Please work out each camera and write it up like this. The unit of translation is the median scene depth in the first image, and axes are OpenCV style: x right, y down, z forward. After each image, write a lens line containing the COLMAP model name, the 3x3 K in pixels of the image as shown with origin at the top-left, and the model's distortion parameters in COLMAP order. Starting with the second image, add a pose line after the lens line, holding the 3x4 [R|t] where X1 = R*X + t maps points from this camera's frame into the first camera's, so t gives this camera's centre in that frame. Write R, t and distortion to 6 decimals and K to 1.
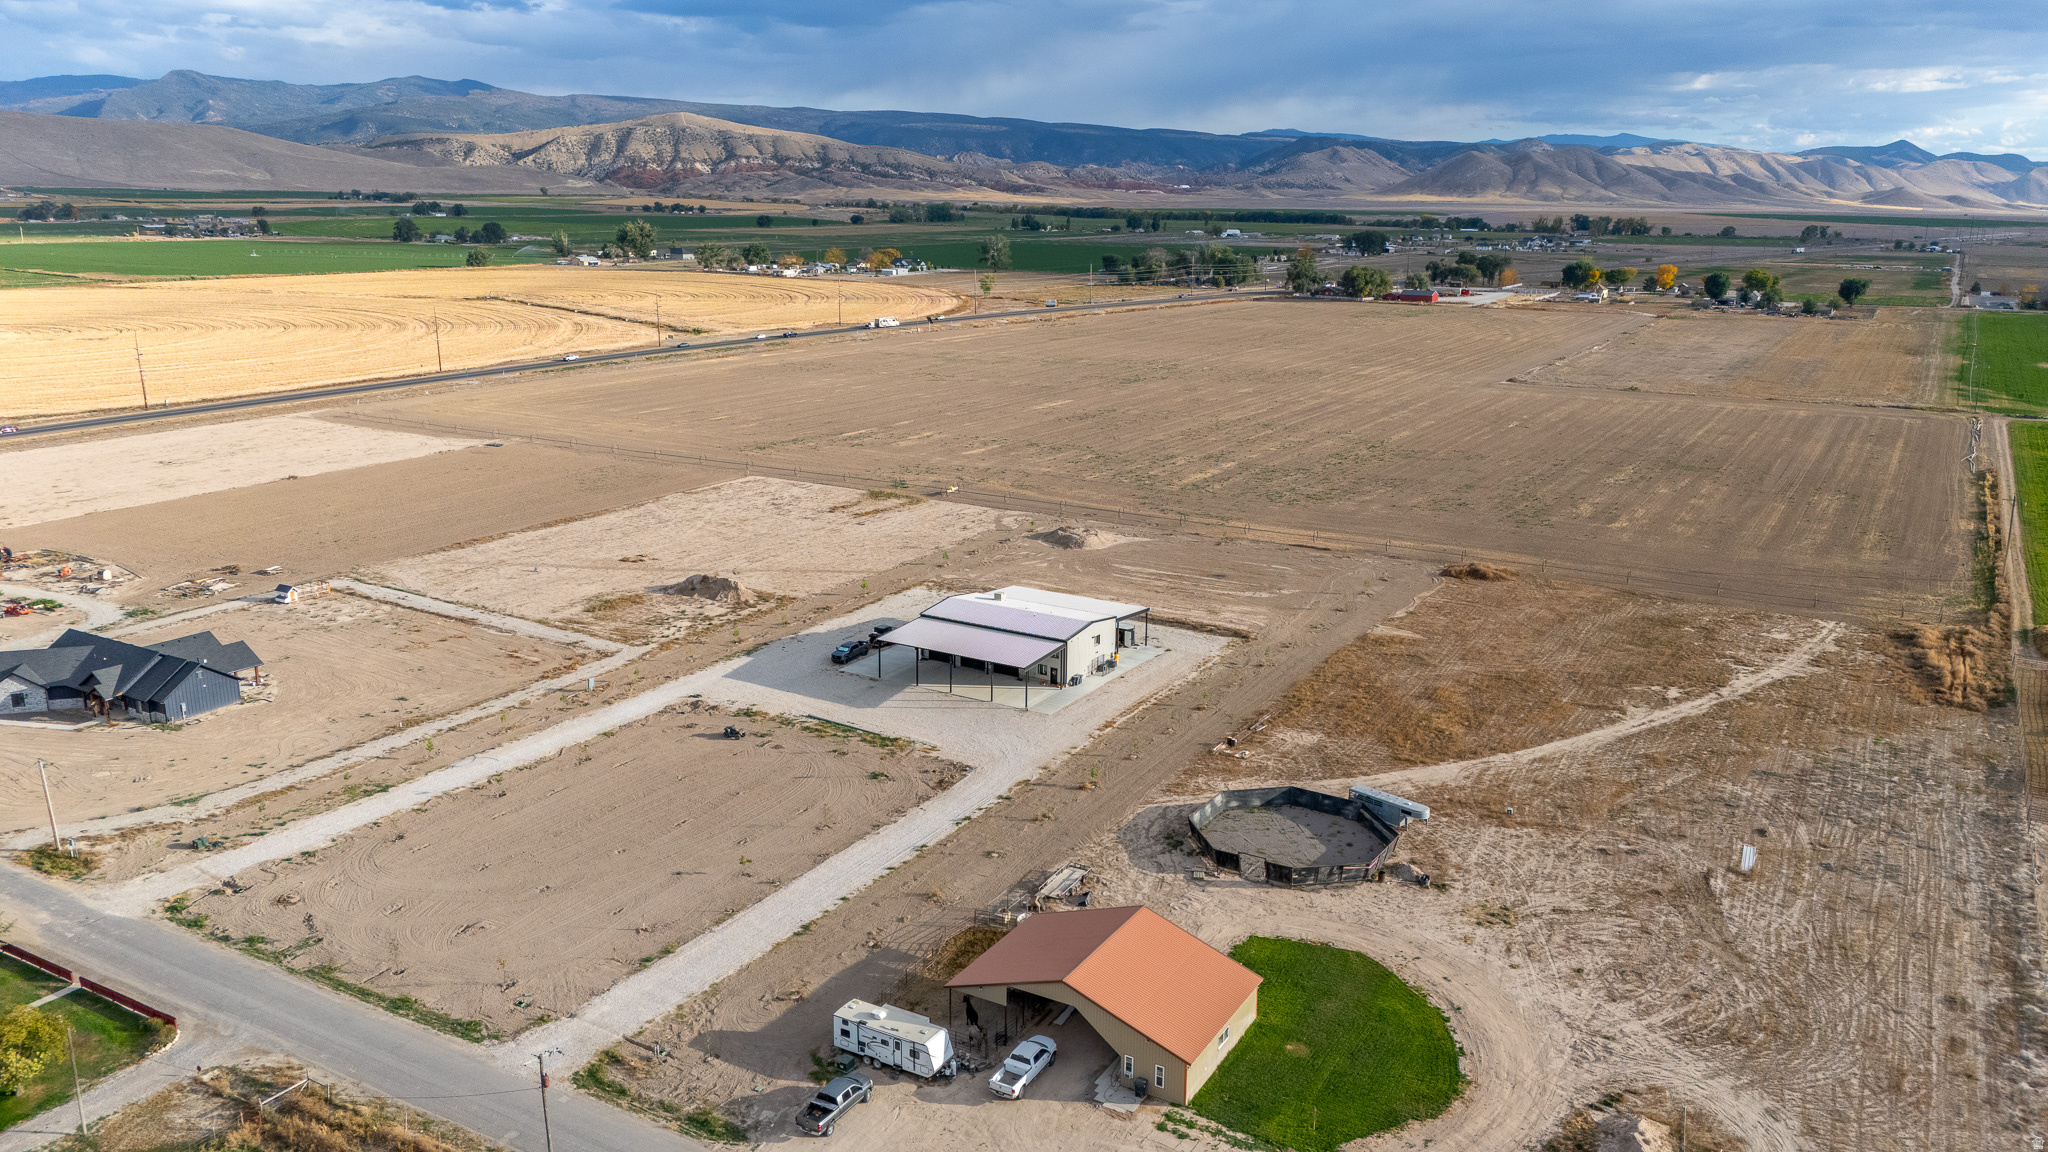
lens RADIAL K [[1496.3, 0, 1025.8], [0, 1496.3, 585.2], [0, 0, 1]] dist [0.069005, -0.055964]
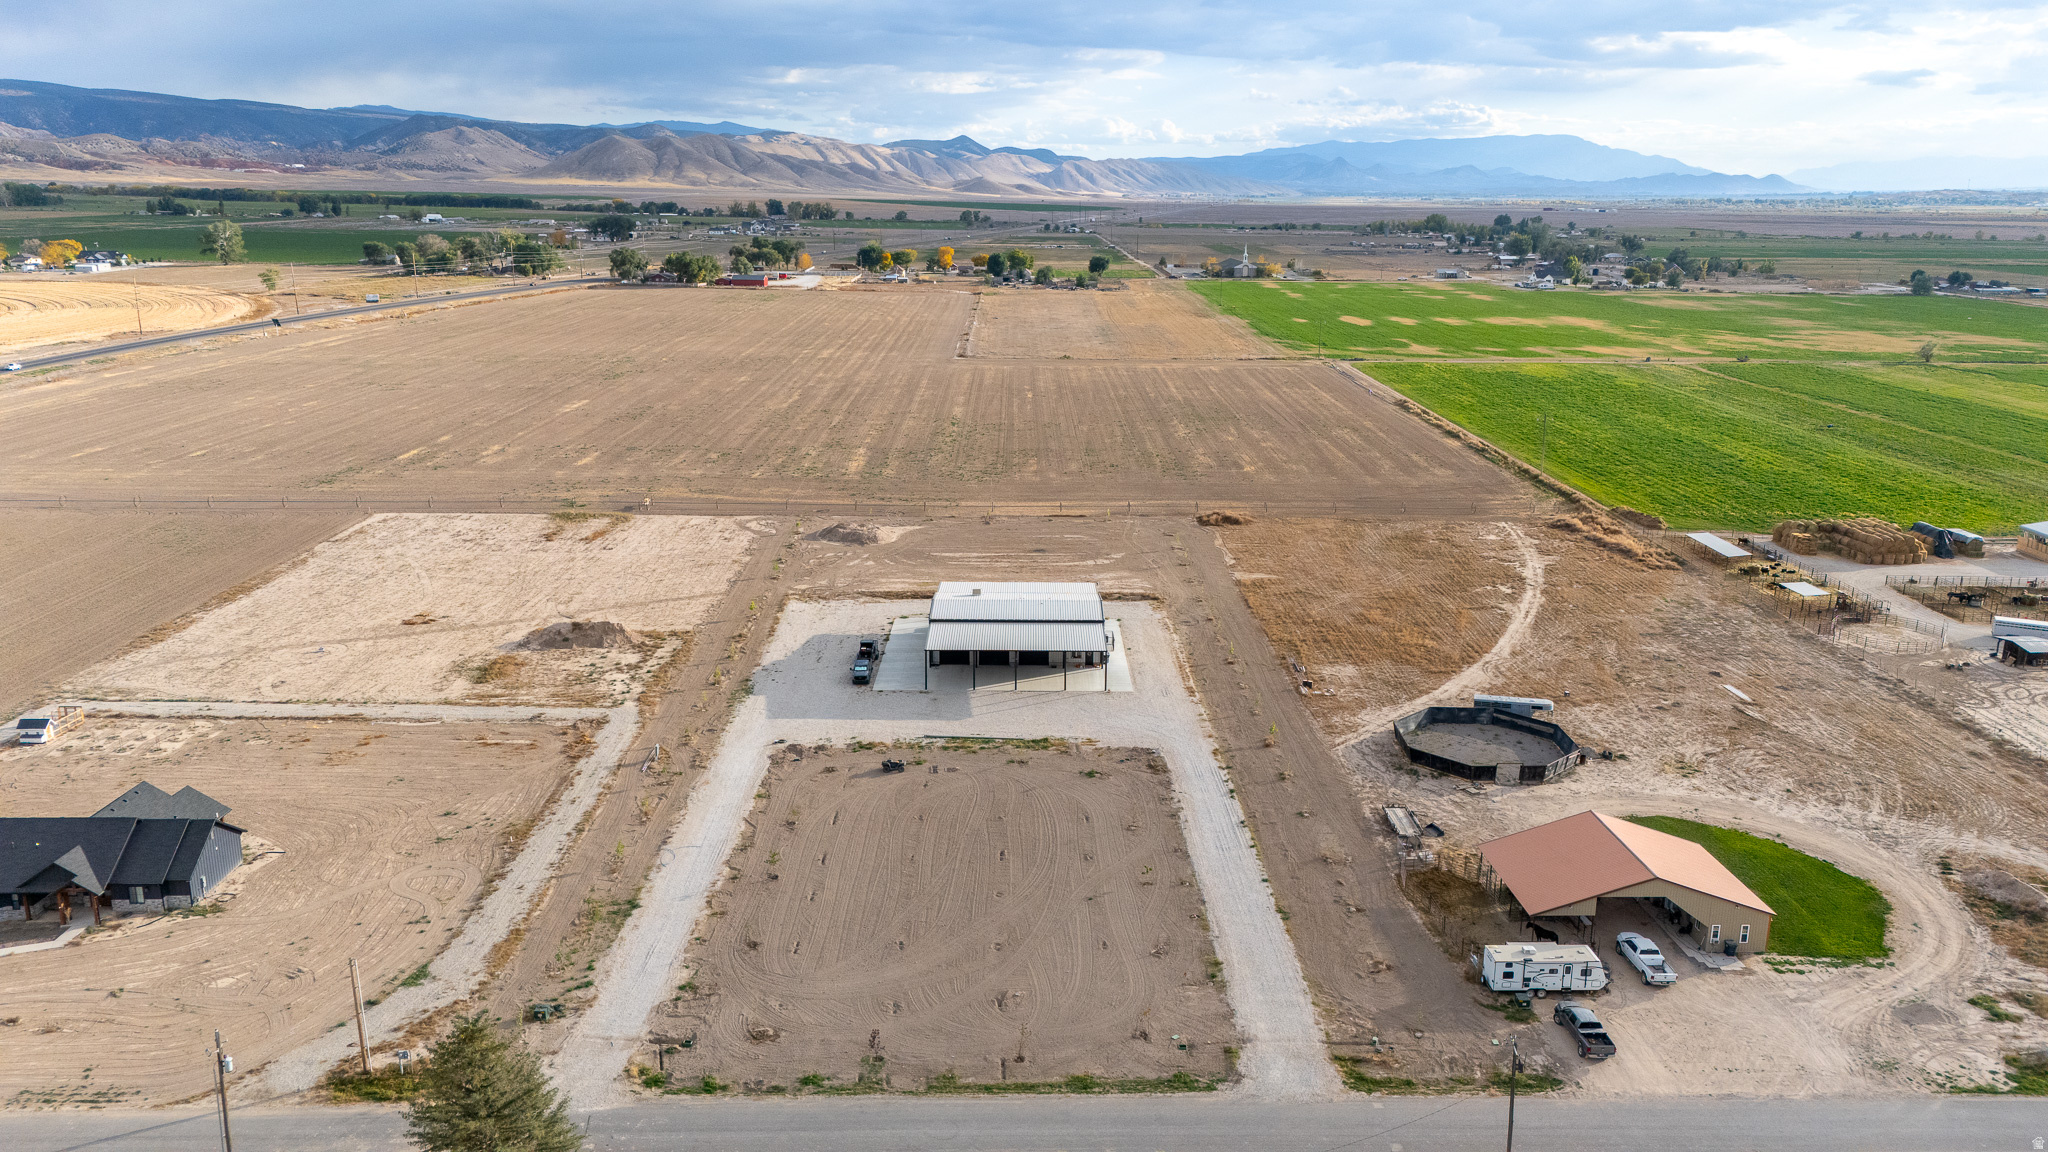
lens RADIAL K [[1496.3, 0, 1025.8], [0, 1496.3, 585.2], [0, 0, 1]] dist [0.069005, -0.055964]
pose [[0.850968, -0.137809, 0.506816, -0.468112], [0.132711, 0.990069, 0.046382, -0.036440], [-0.508175, 0.027790, 0.860805, 0.124611]]
